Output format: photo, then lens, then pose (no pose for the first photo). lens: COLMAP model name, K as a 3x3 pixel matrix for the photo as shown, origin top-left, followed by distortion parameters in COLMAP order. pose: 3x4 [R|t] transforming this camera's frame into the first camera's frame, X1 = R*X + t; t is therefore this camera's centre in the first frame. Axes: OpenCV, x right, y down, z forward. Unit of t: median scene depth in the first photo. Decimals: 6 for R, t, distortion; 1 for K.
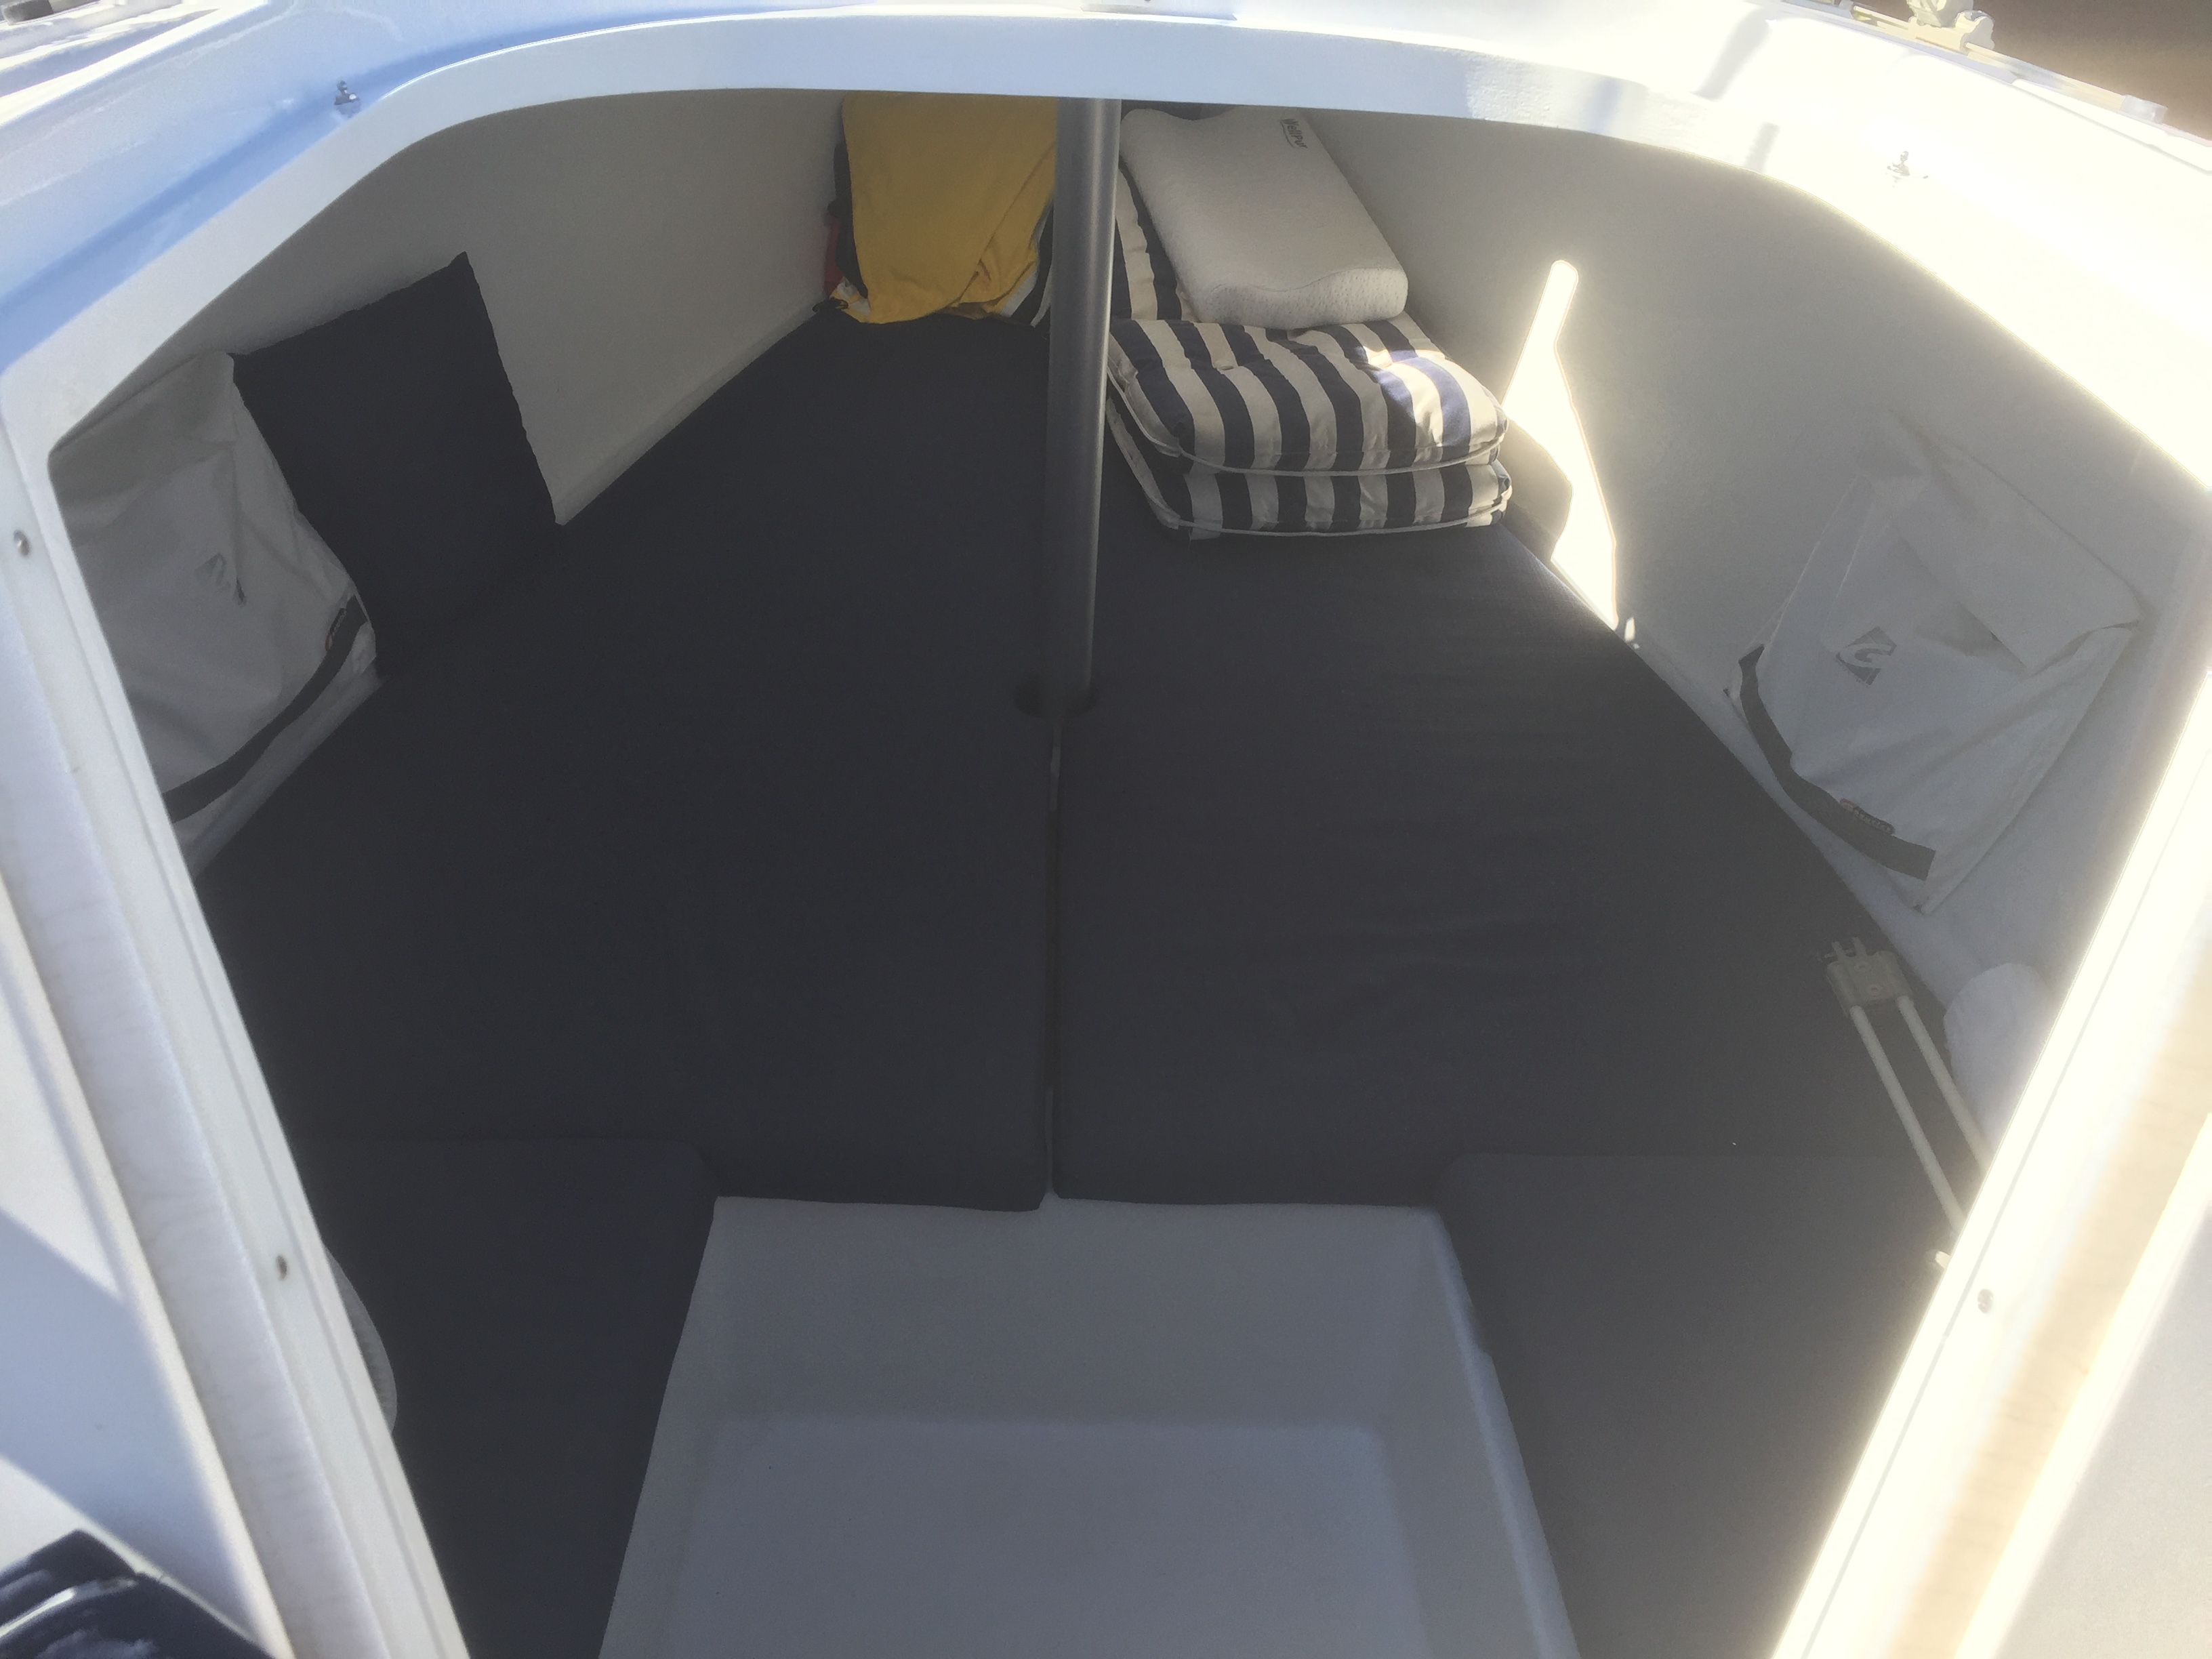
lens RADIAL K [[1841.0, 0, 1106.0], [0, 1841.0, 829.5], [0, 0, 1]] dist [0.079370, -0.108762]
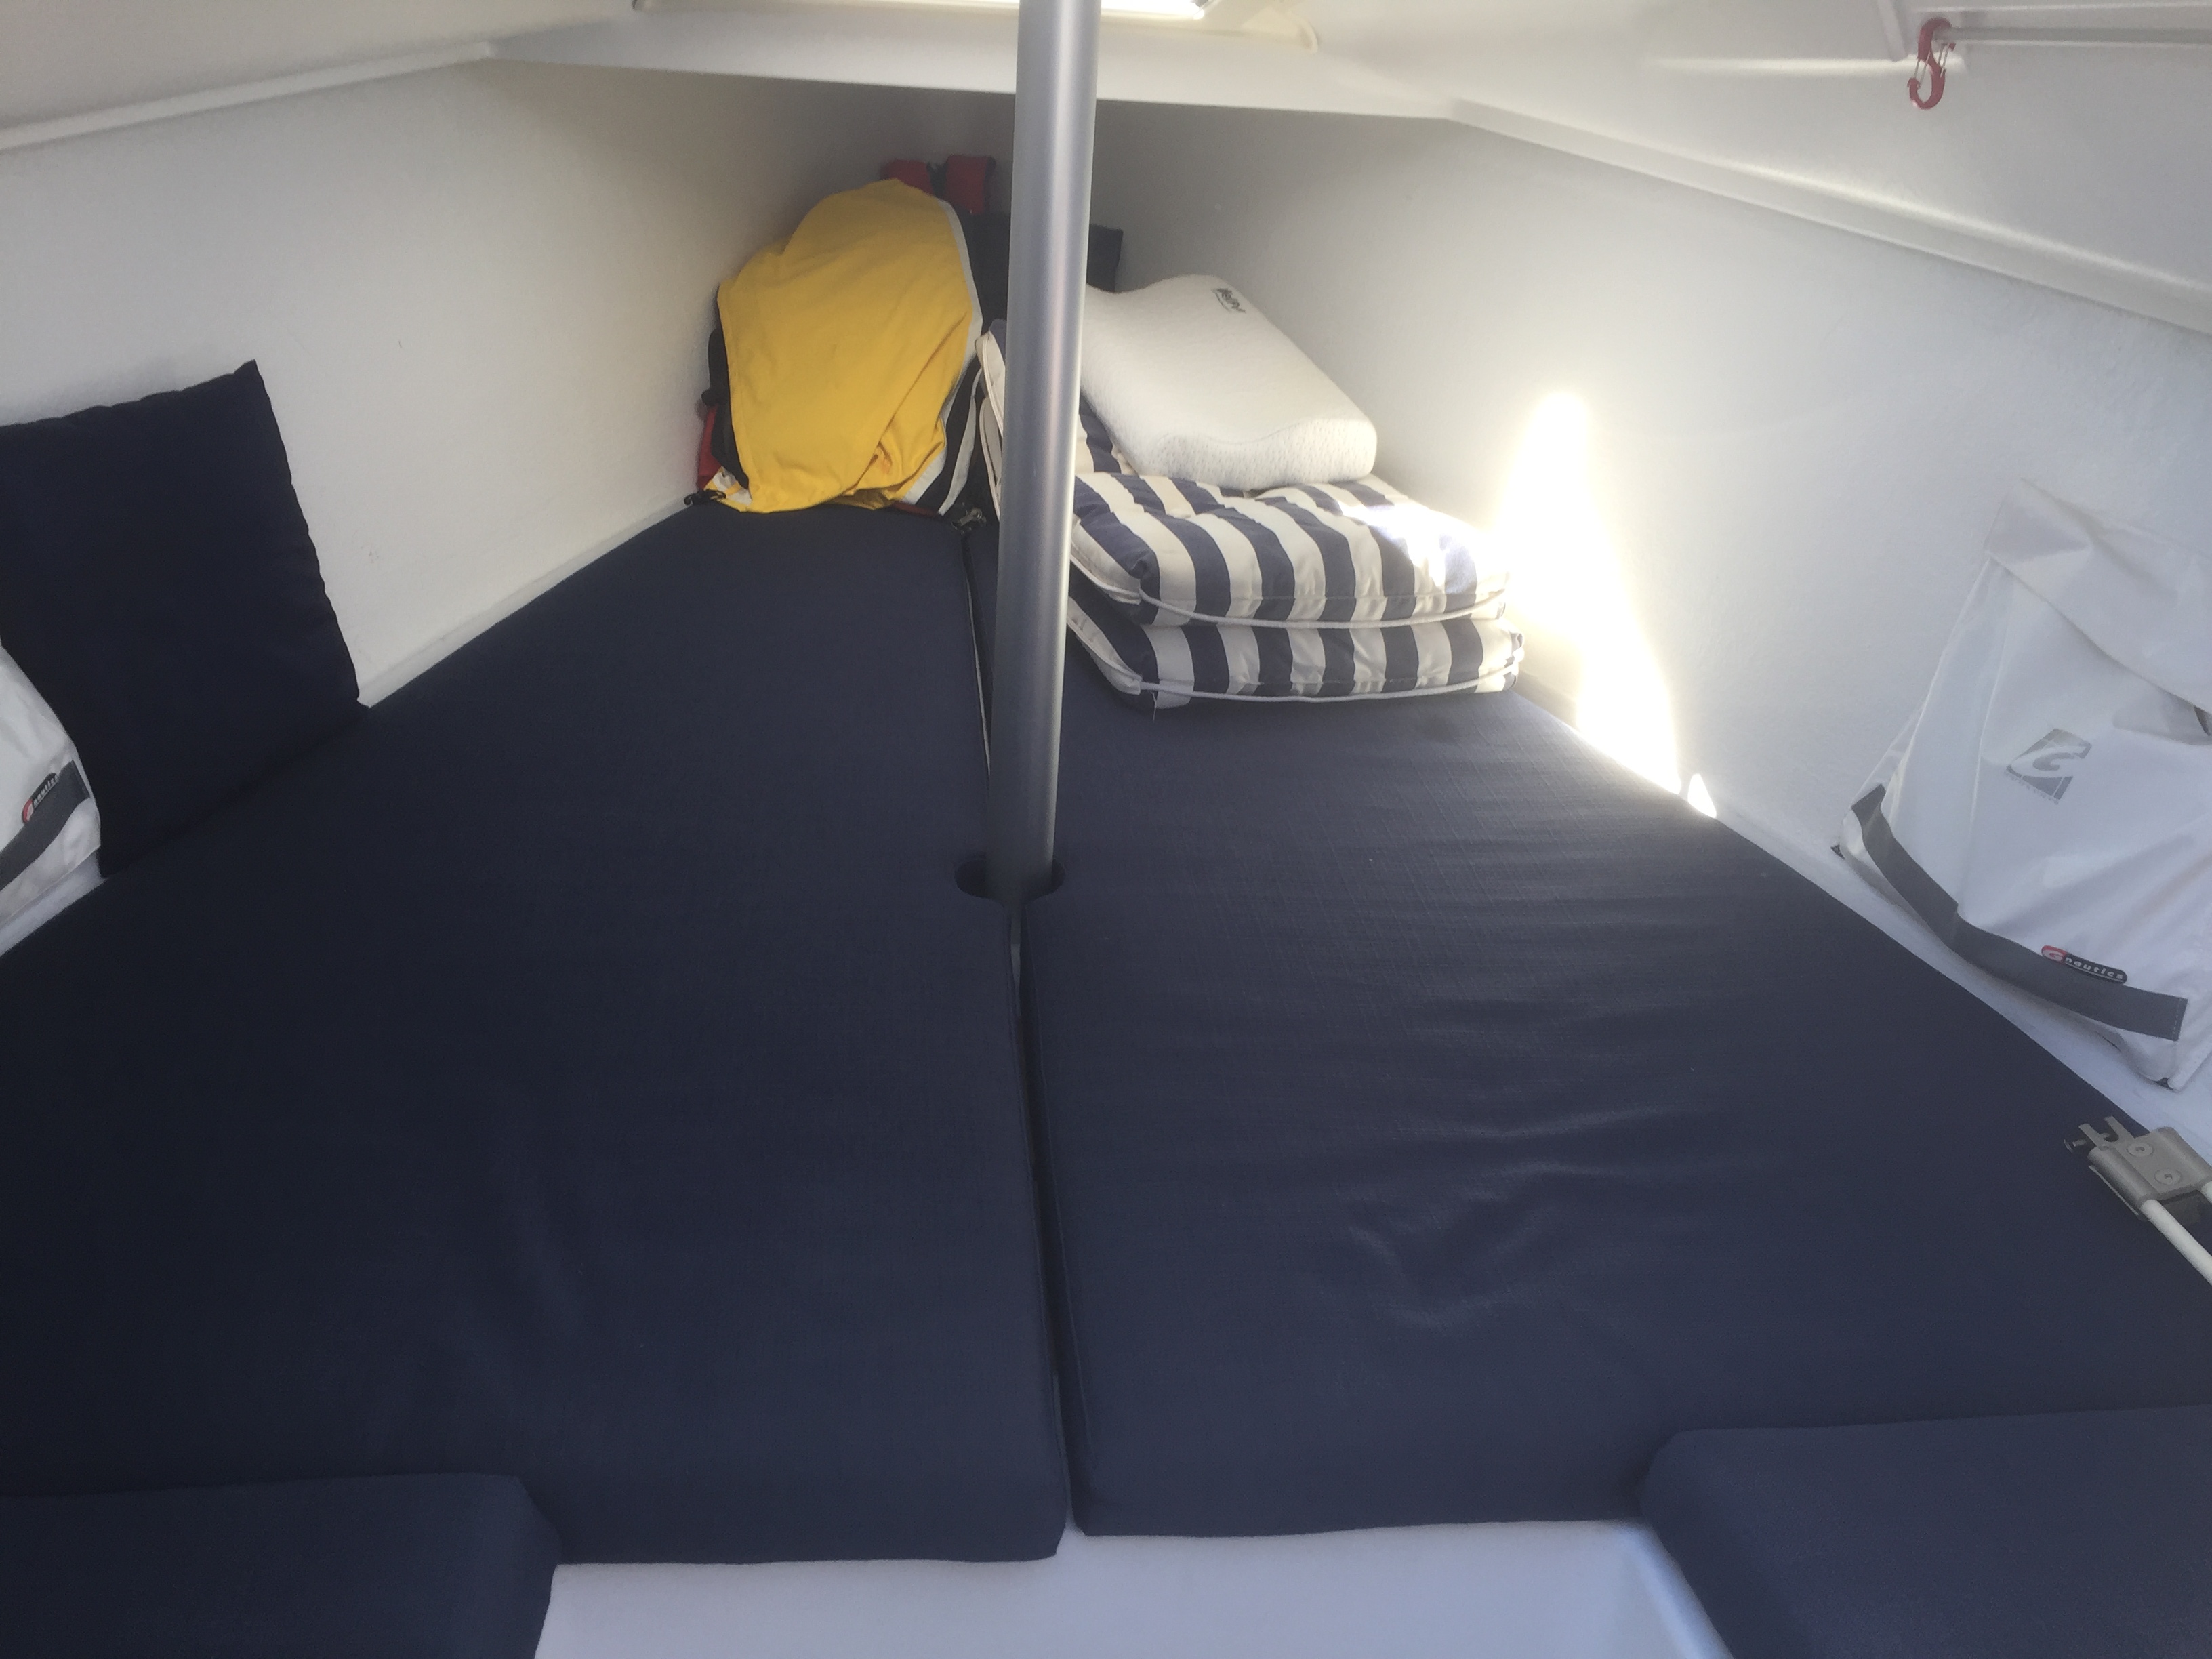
lens RADIAL K [[1841.0, 0, 1106.0], [0, 1841.0, 829.5], [0, 0, 1]] dist [0.079370, -0.108762]
pose [[0.996213, -0.027890, 0.082356, -0.045389], [0.043648, 0.979583, -0.196246, 0.057378], [-0.075201, 0.199097, 0.977090, 0.207547]]
